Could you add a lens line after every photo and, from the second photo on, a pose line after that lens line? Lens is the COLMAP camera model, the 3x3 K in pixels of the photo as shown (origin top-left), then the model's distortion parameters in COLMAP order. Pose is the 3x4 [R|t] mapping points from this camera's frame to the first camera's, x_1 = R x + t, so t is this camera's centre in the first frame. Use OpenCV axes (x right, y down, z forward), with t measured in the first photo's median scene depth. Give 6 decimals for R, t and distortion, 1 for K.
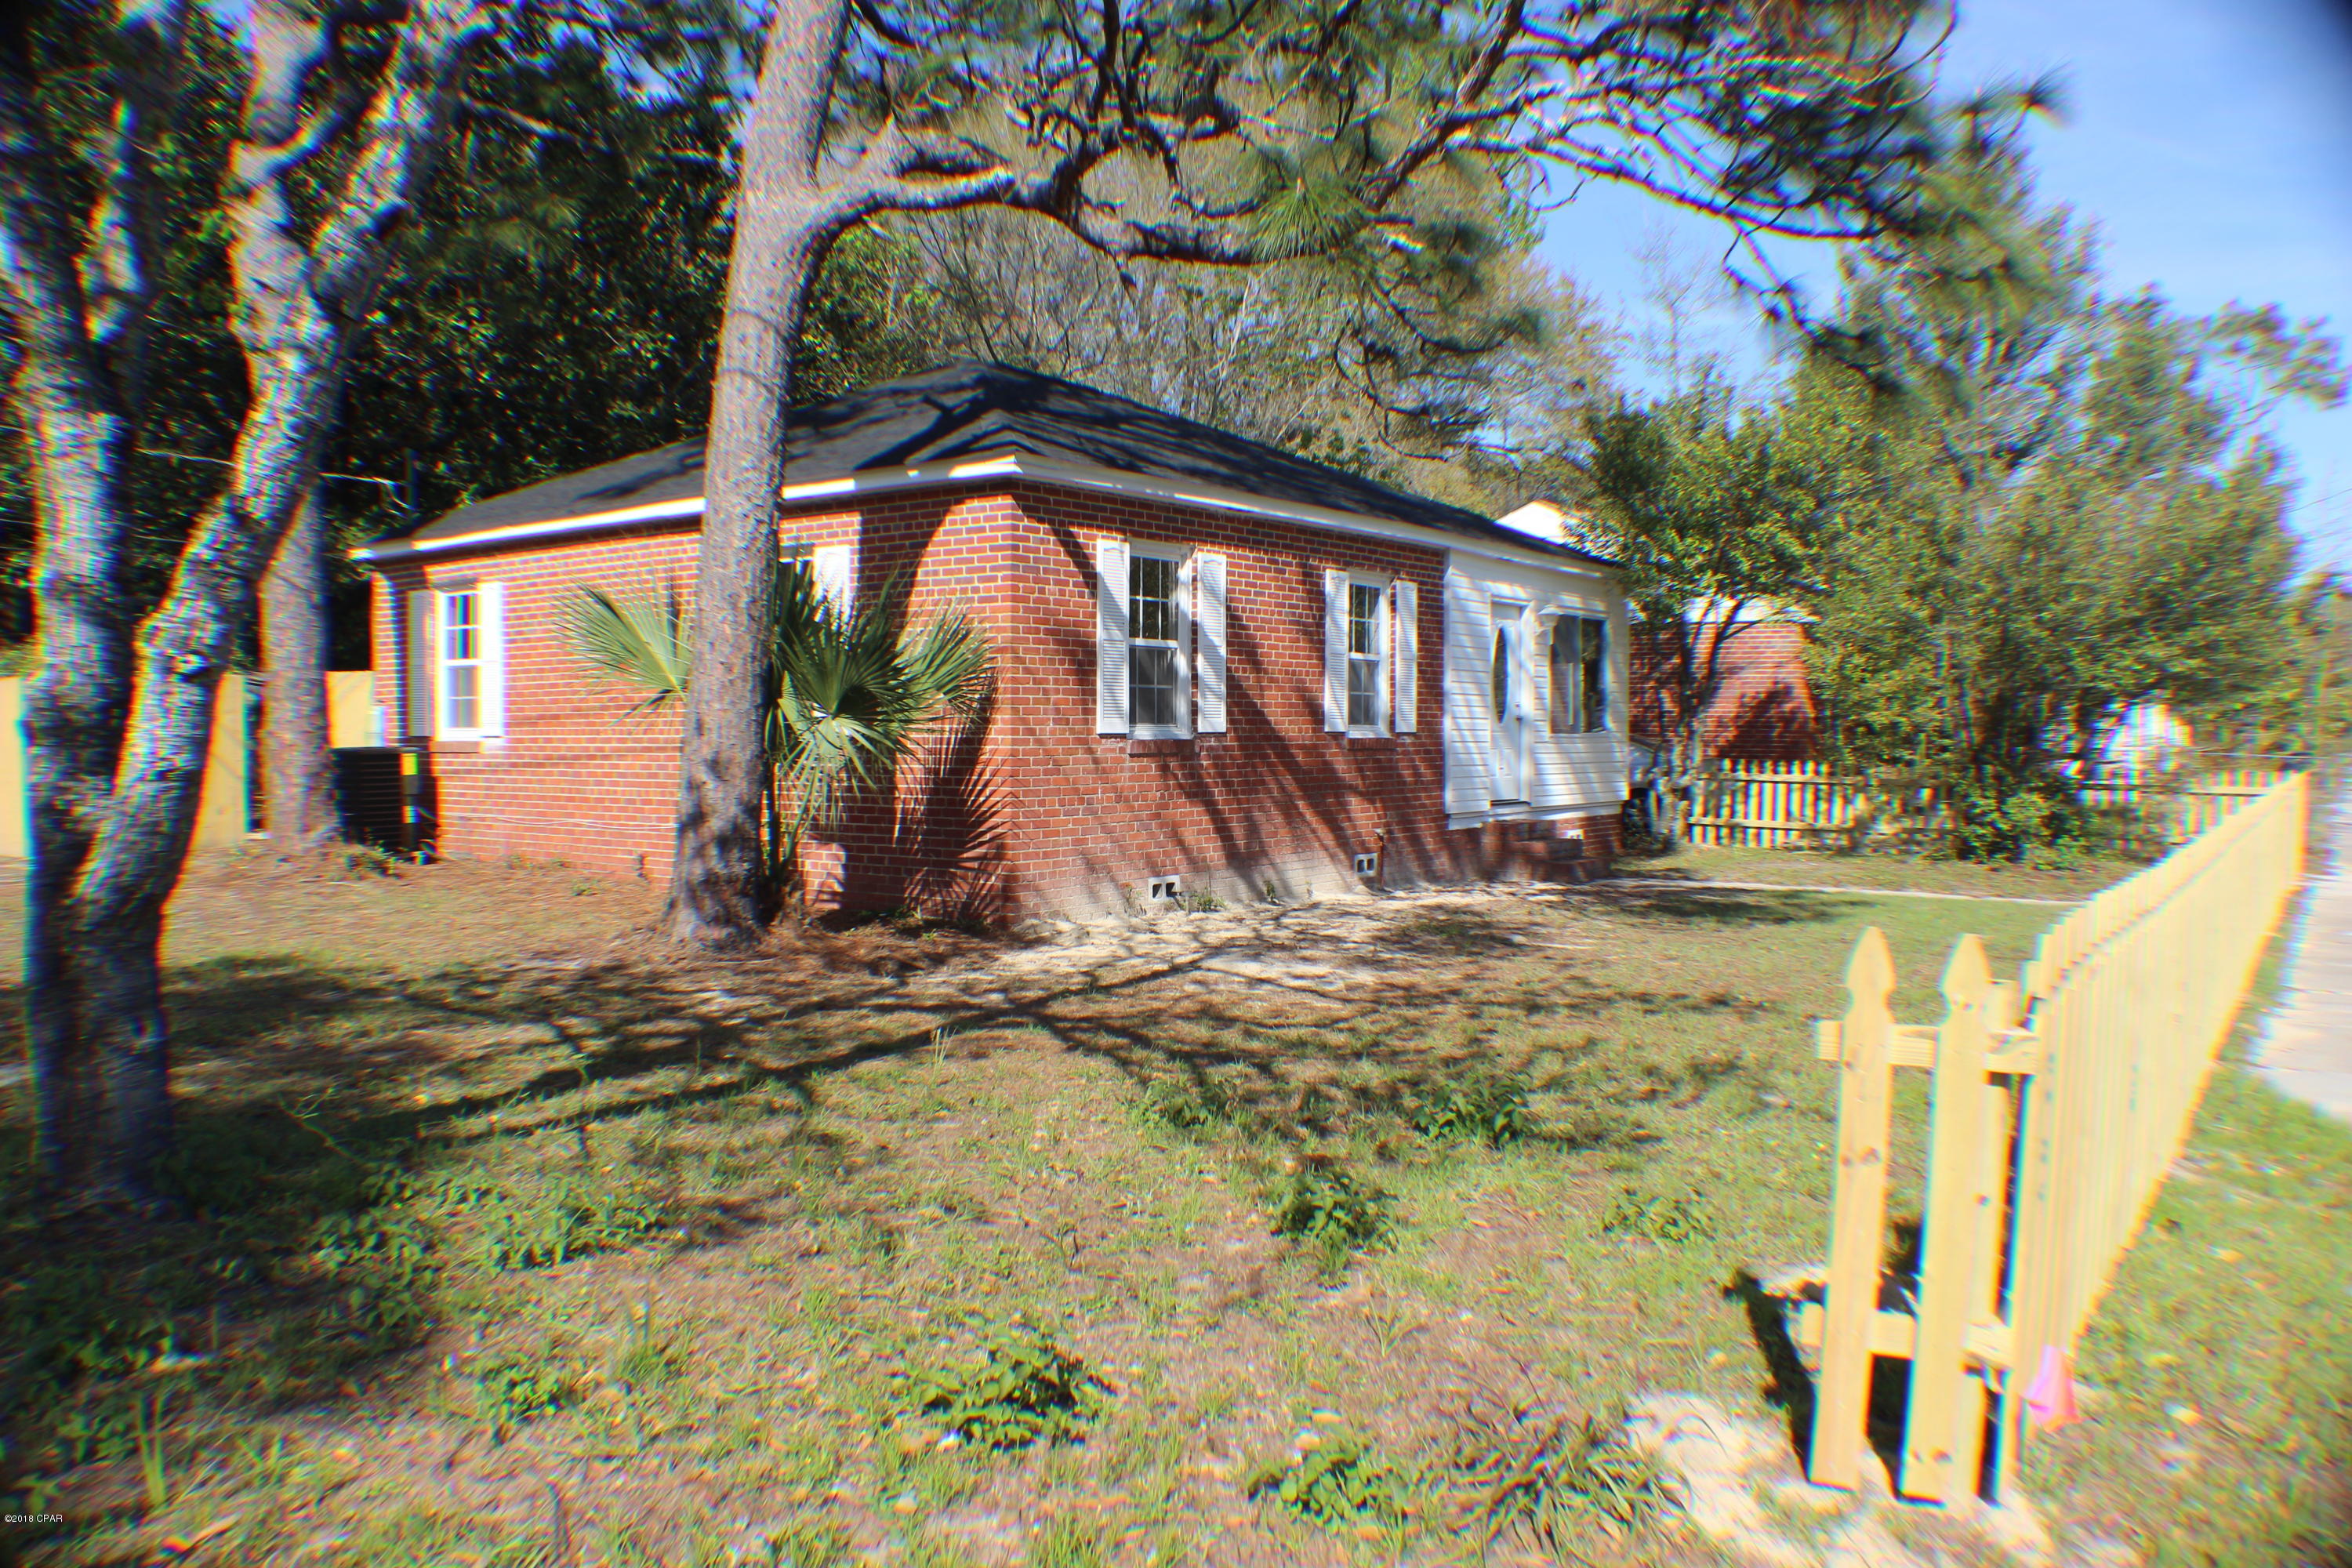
lens RADIAL K [[1848.6, 0, 1169.1], [0, 1848.6, 815.4], [0, 0, 1]] dist [-0.240374, 0.090331]
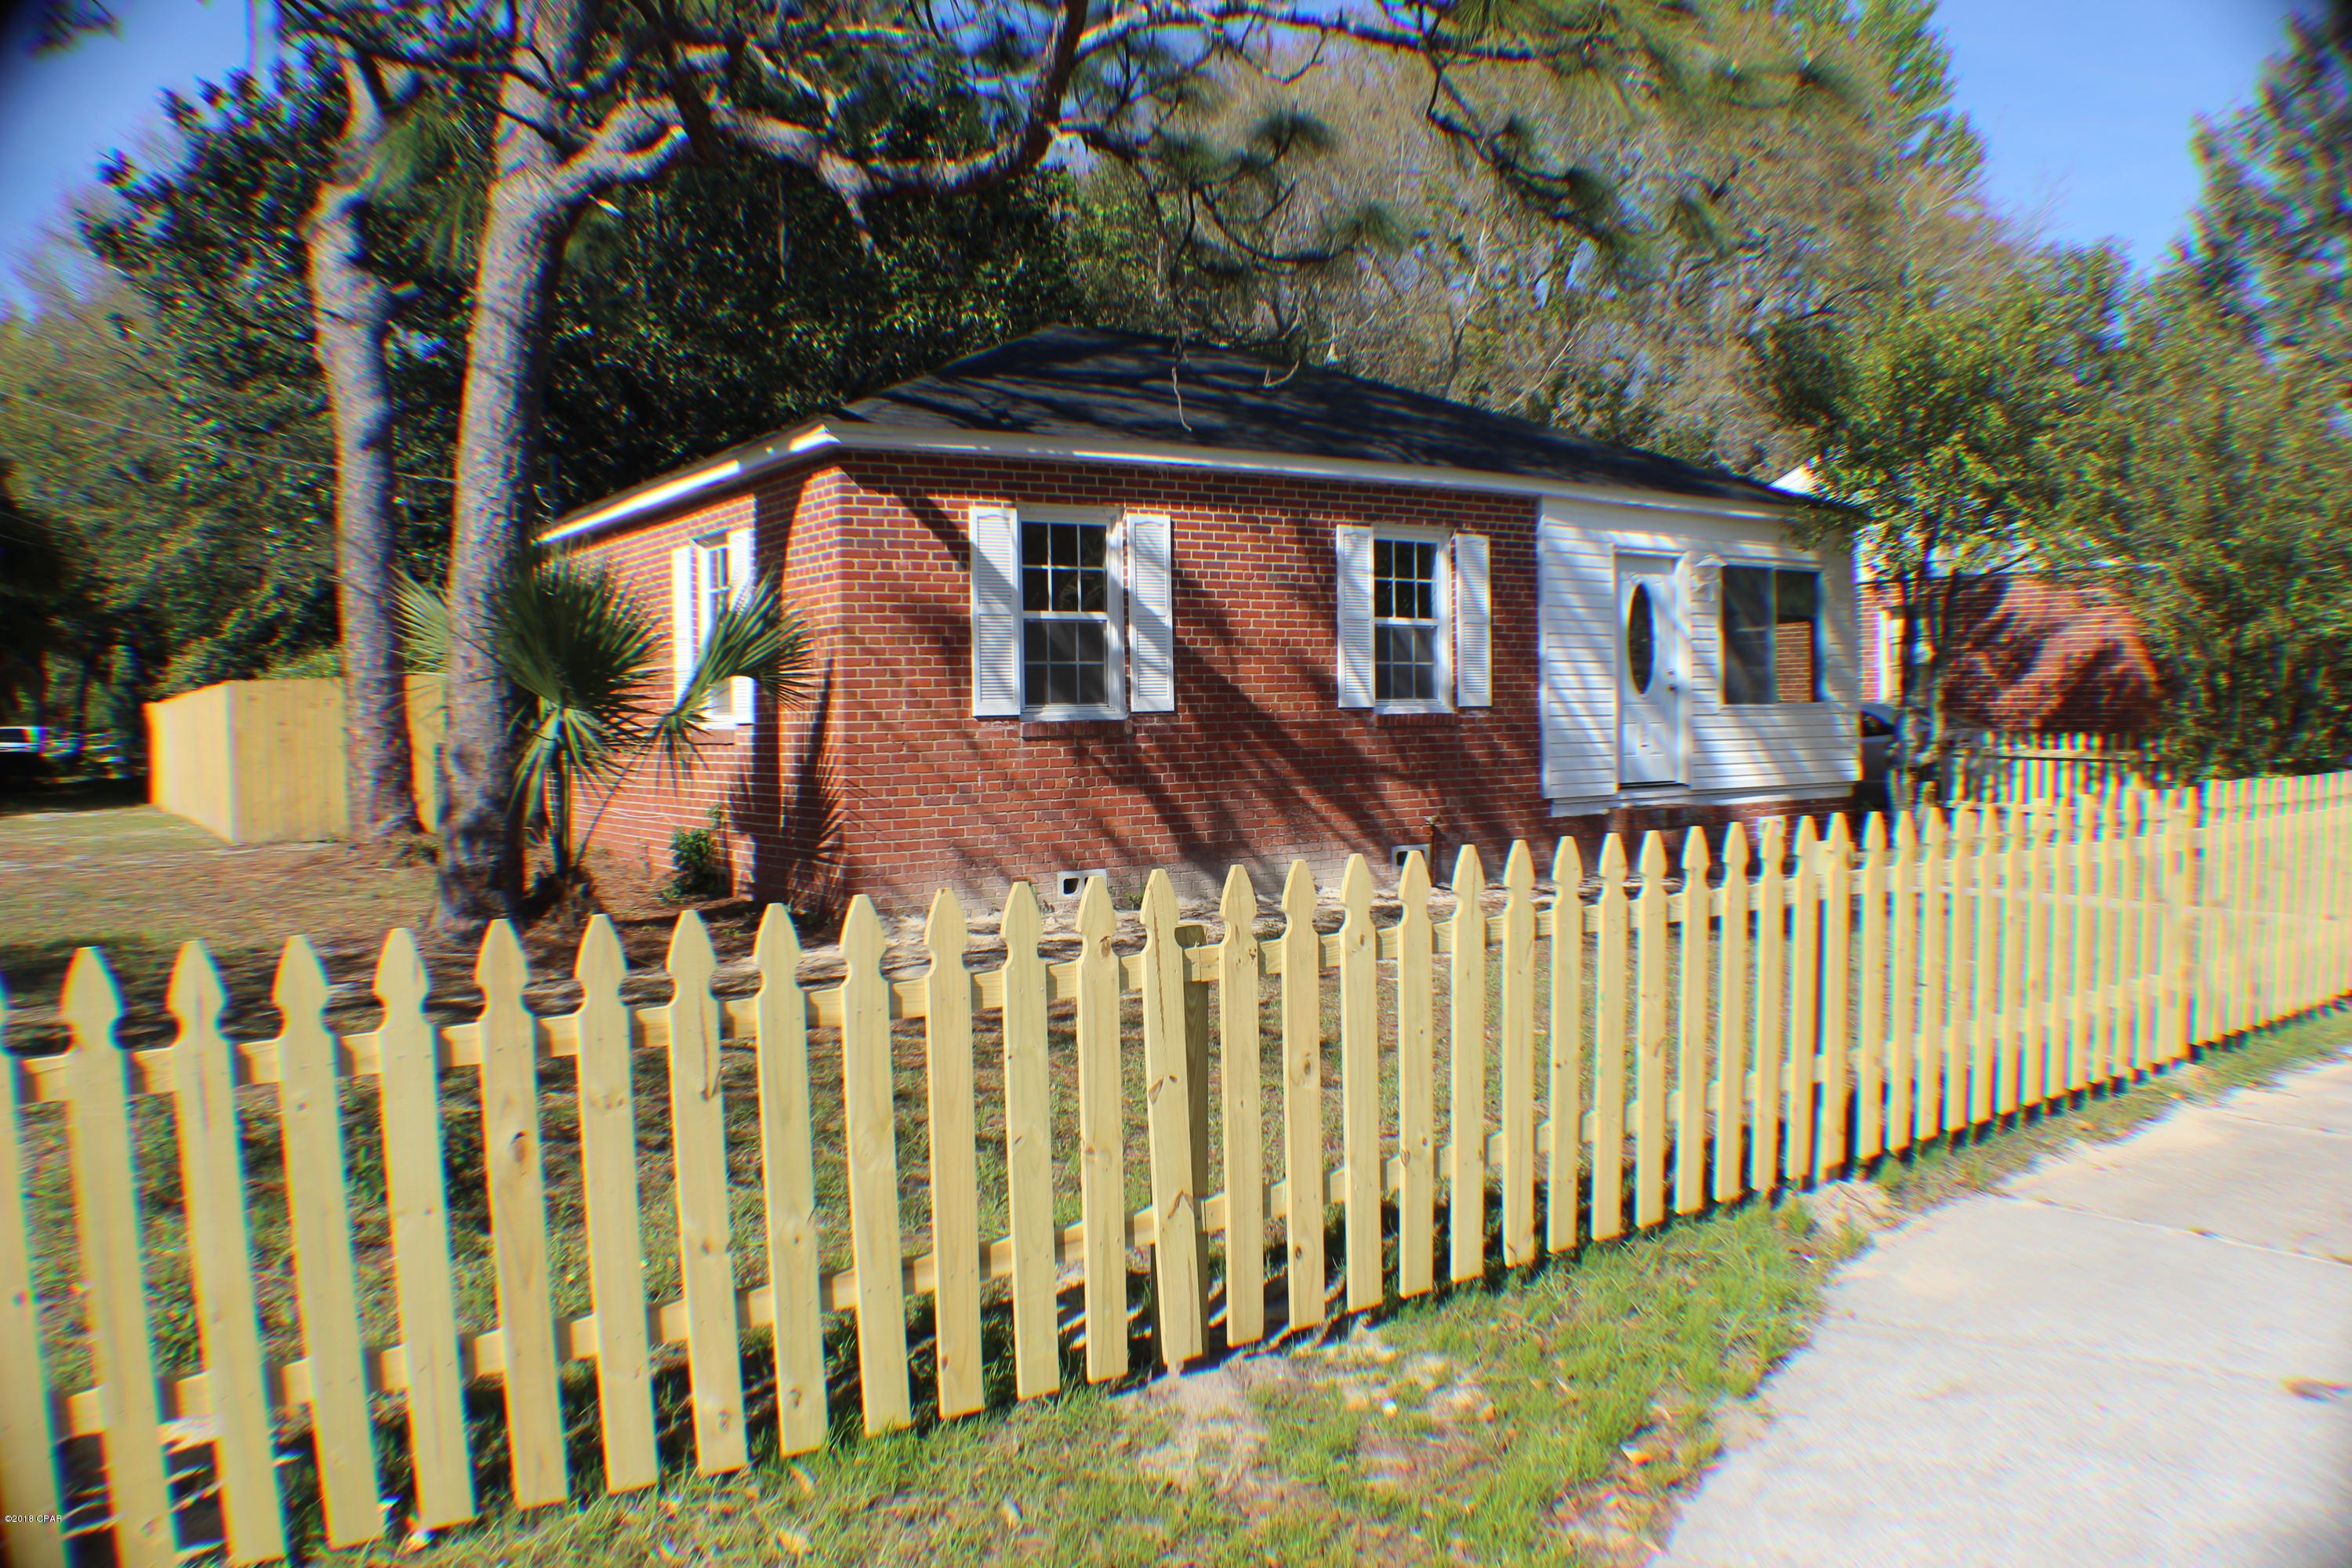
lens RADIAL K [[1848.6, 0, 1169.1], [0, 1848.6, 815.4], [0, 0, 1]] dist [-0.240374, 0.090331]
pose [[0.943197, -0.000774, -0.332234, 0.324297], [0.004494, 0.999936, 0.010430, -0.003243], [0.332204, -0.011331, 0.943139, 0.143180]]
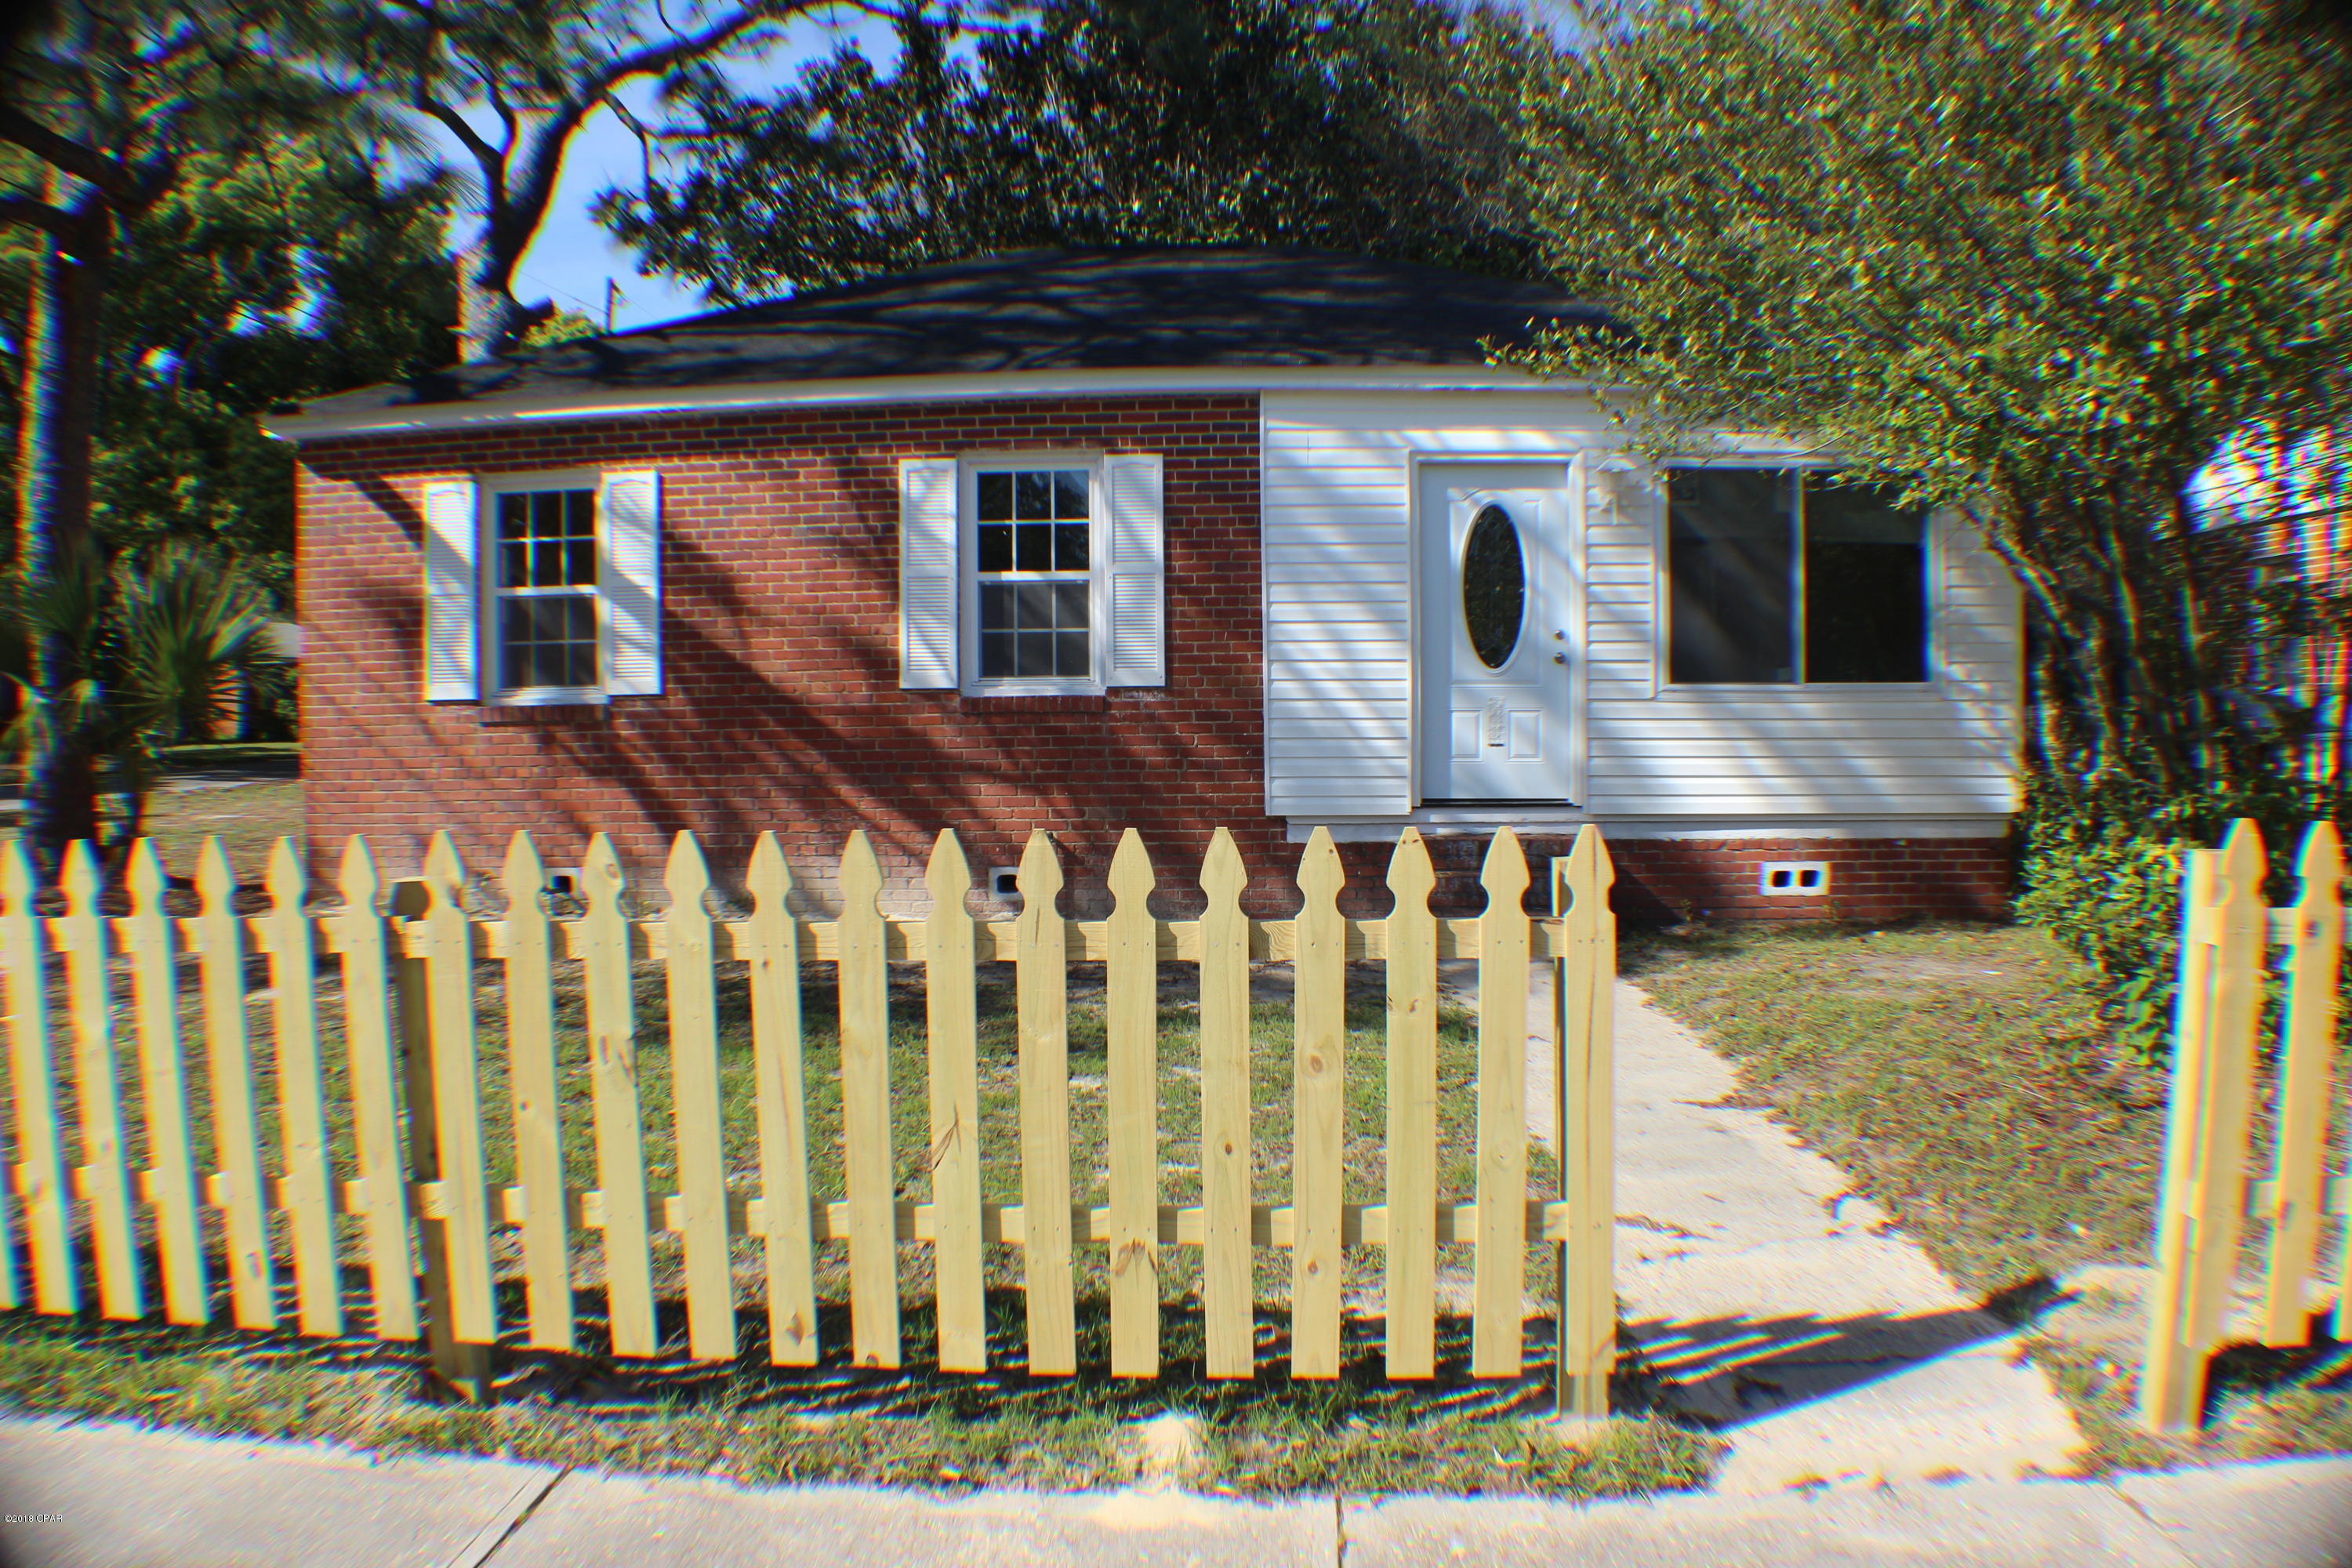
lens RADIAL K [[1848.6, 0, 1169.1], [0, 1848.6, 815.4], [0, 0, 1]] dist [-0.240374, 0.090331]
pose [[0.518115, 0.050889, -0.853796, 0.797991], [-0.028086, 0.998702, 0.042483, -0.031749], [0.854850, 0.001969, 0.518872, 0.772723]]
